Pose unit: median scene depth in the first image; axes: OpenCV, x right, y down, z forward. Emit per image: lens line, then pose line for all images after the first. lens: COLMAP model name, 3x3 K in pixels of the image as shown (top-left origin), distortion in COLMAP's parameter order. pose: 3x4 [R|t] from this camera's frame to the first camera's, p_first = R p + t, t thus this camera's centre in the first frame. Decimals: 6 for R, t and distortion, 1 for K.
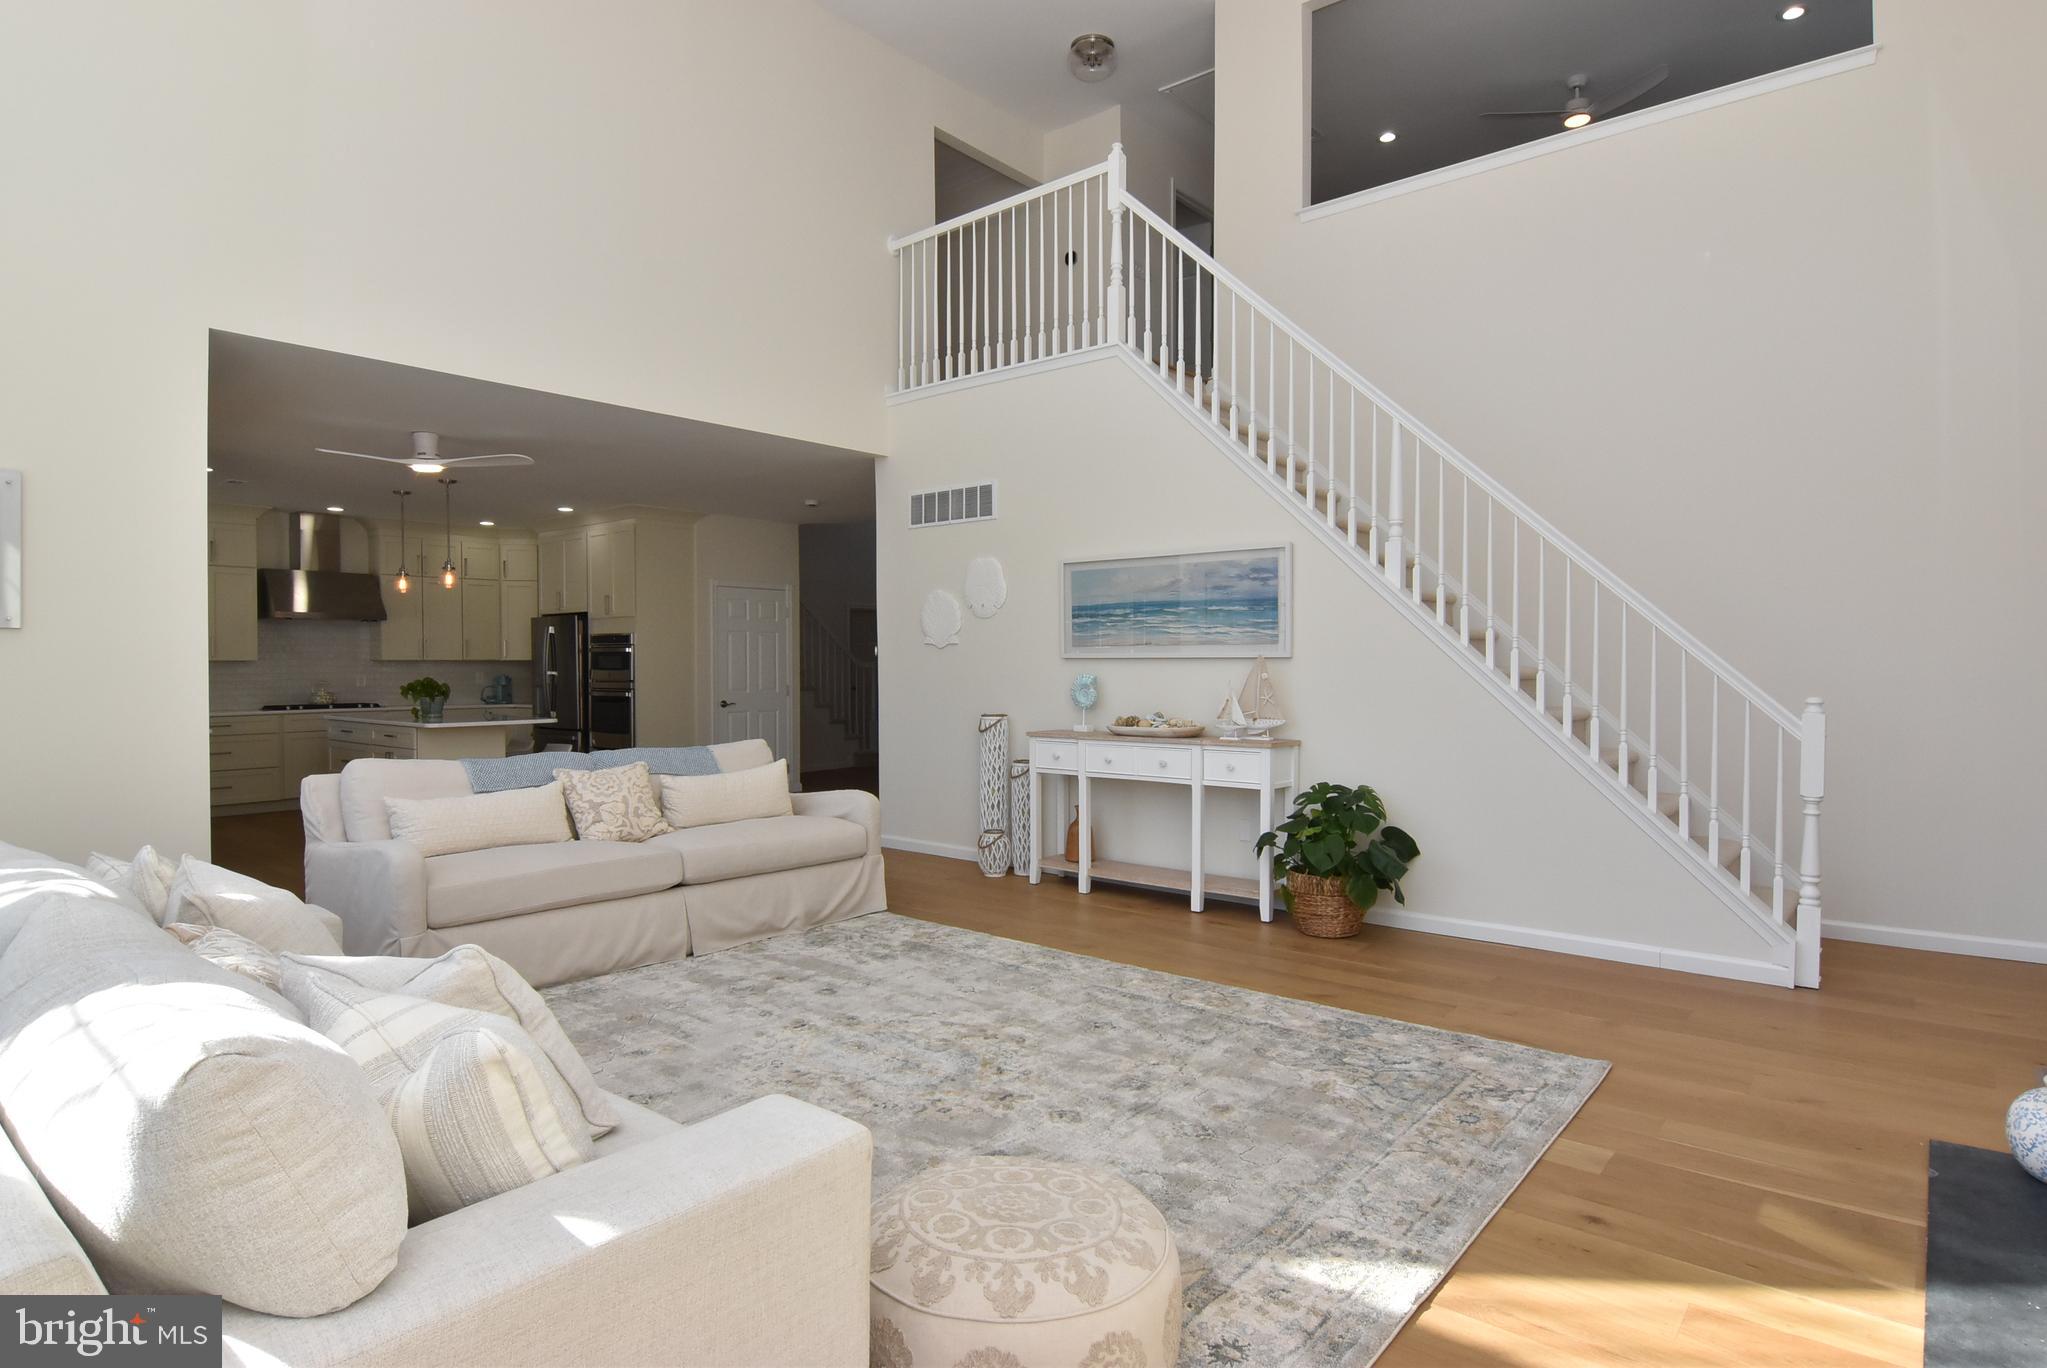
lens RADIAL K [[1086.7, 0, 1029.2], [0, 1086.7, 682.4], [0, 0, 1]] dist [0.006213, -0.021021]
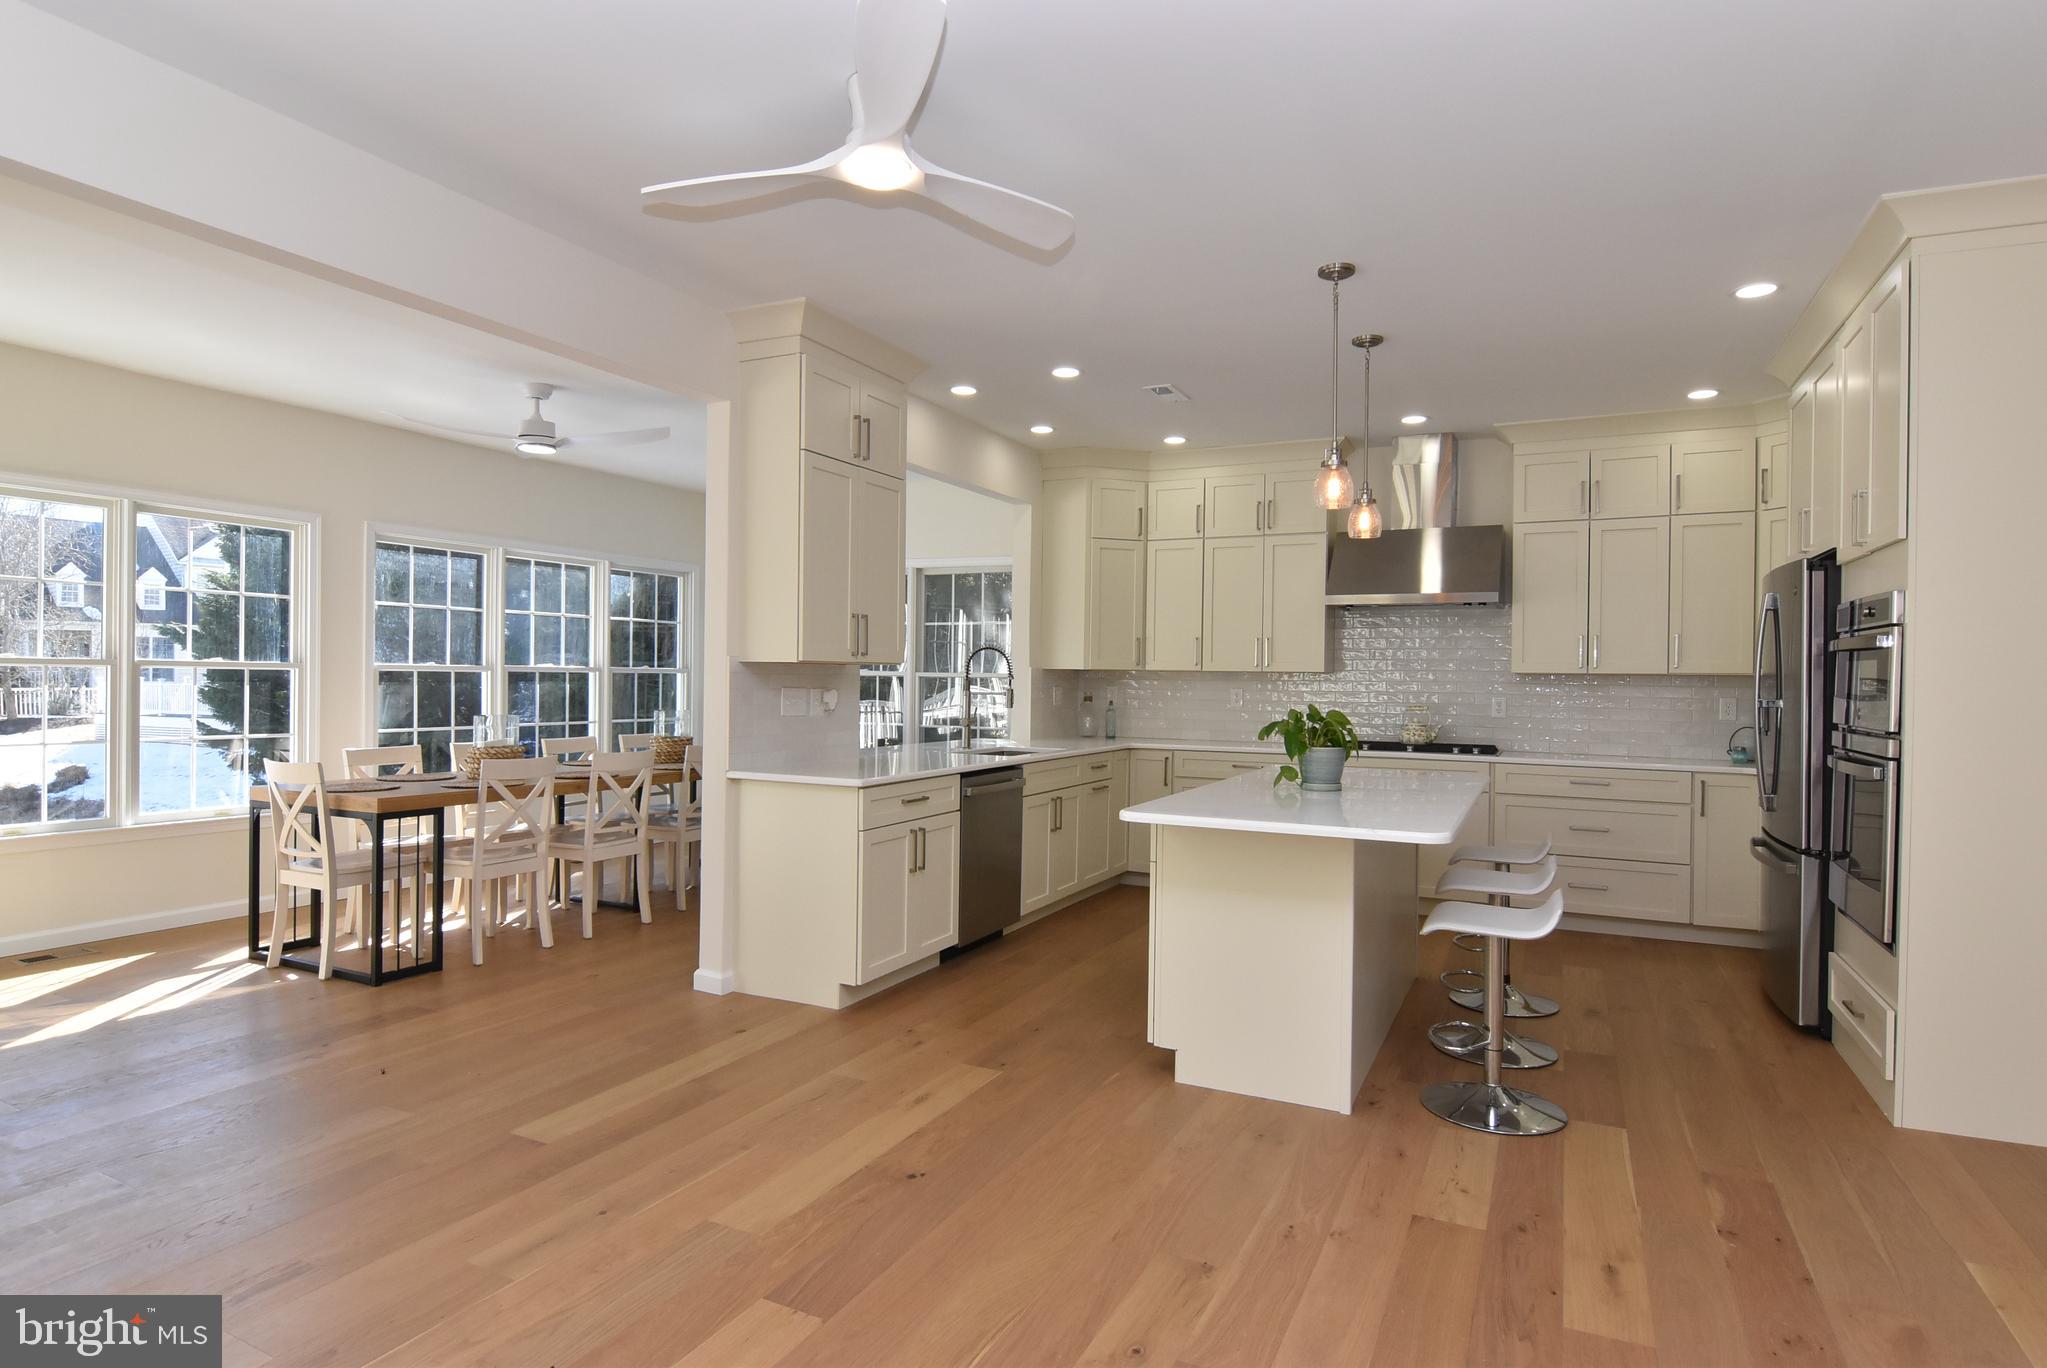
lens RADIAL K [[1086.7, 0, 1029.2], [0, 1086.7, 682.4], [0, 0, 1]] dist [0.006213, -0.021021]
pose [[0.240158, 0.010741, -0.970674, -0.125730], [-0.029765, 0.999550, 0.003696, -0.012426], [0.970277, 0.028005, 0.240369, 0.773206]]
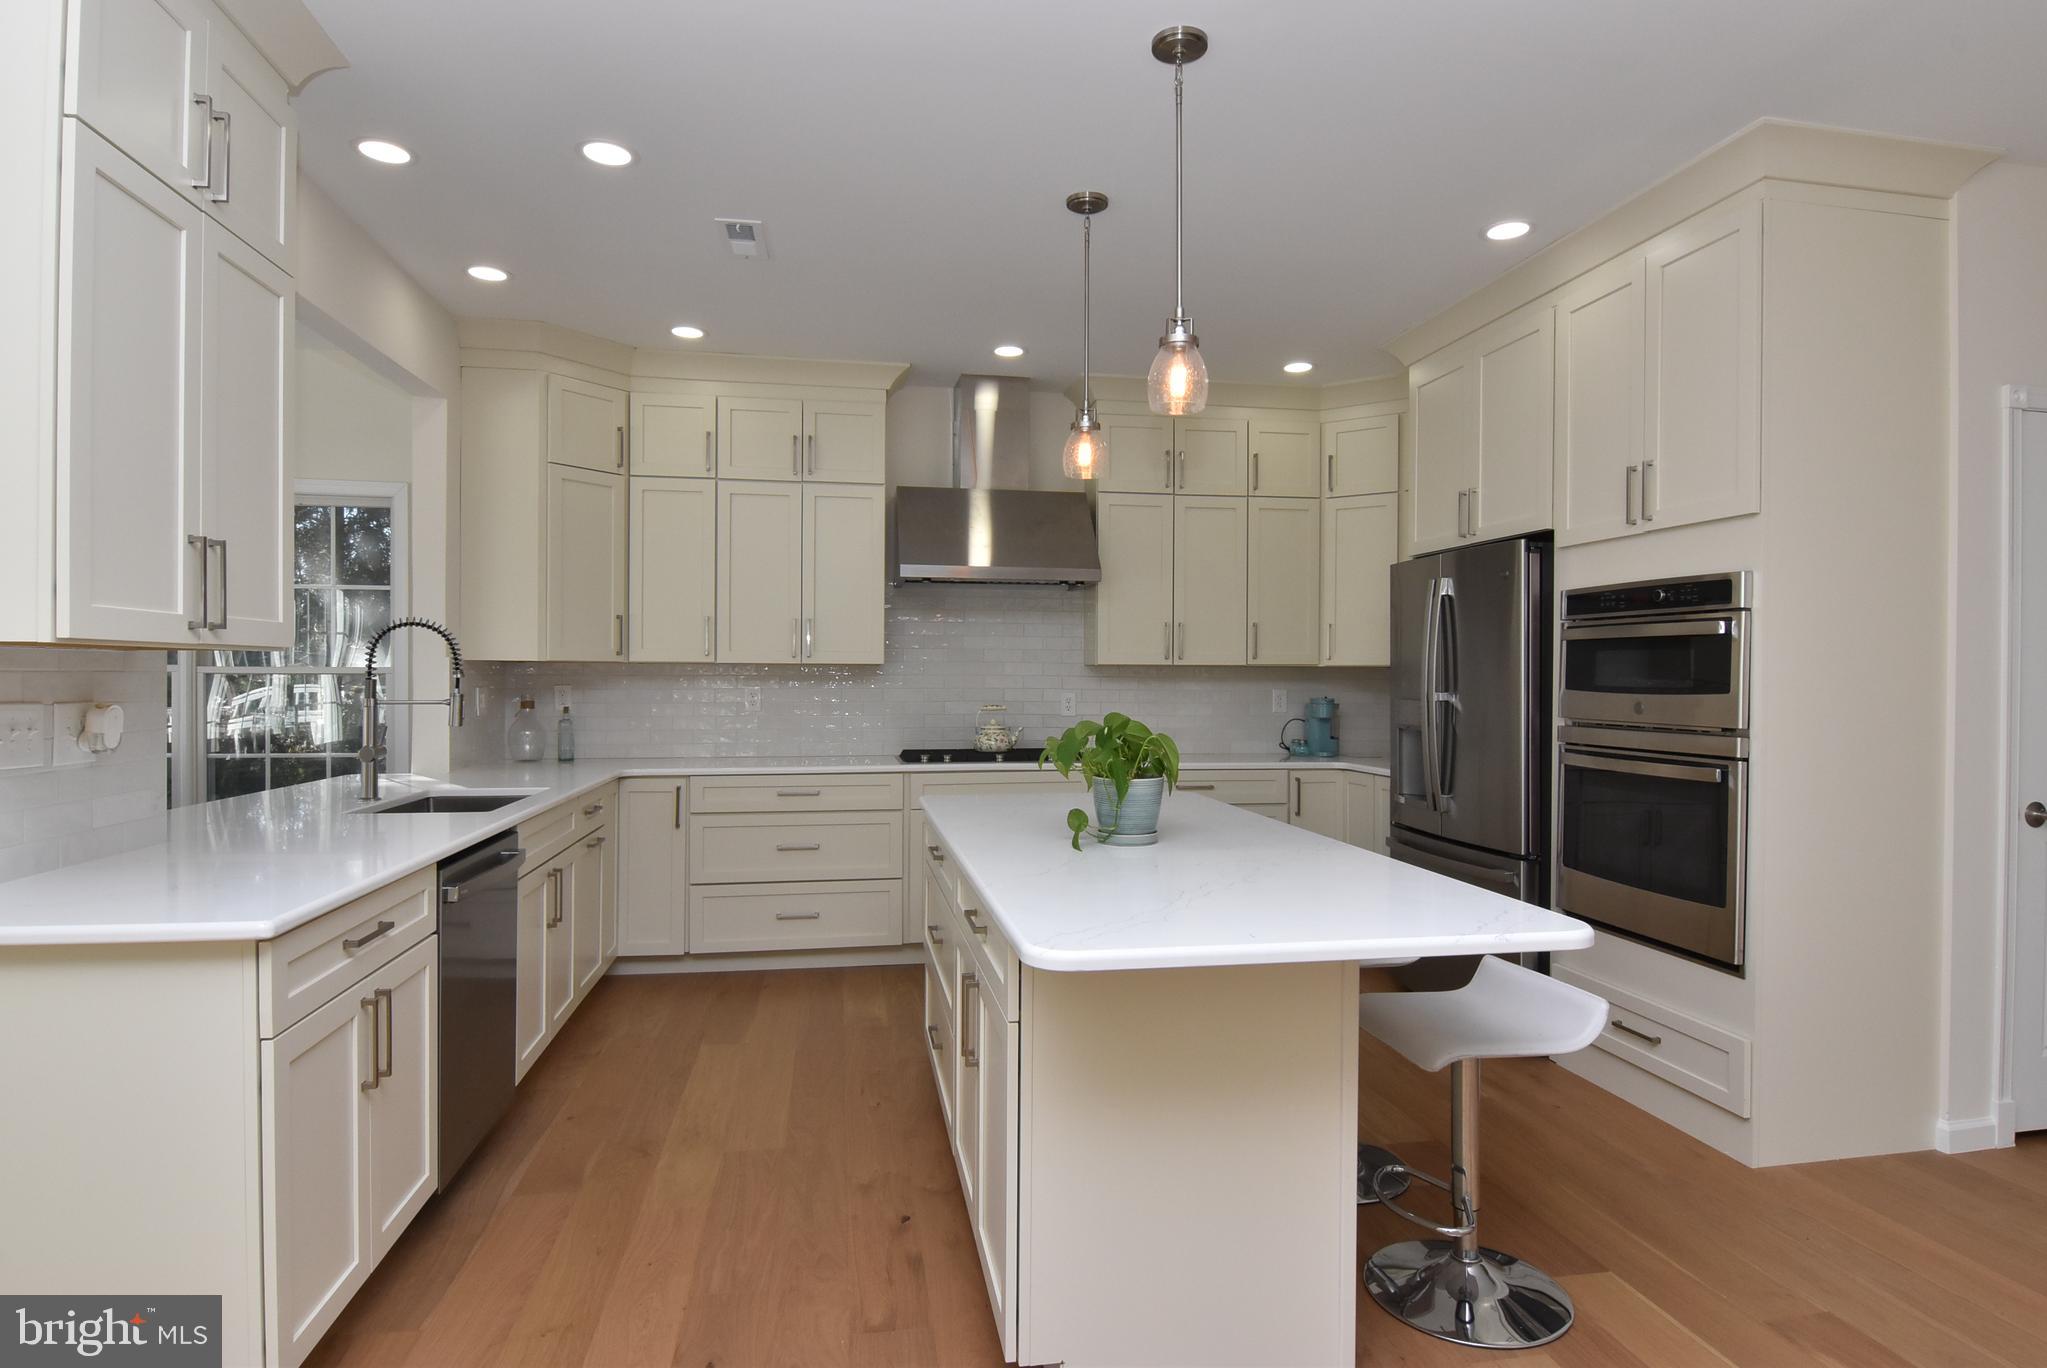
lens RADIAL K [[1086.7, 0, 1029.2], [0, 1086.7, 682.4], [0, 0, 1]] dist [0.006213, -0.021021]
pose [[0.765128, 0.010875, -0.643786, -0.376669], [-0.018176, 0.999824, -0.004713, -0.011641], [0.643621, 0.015307, 0.765191, 0.753302]]
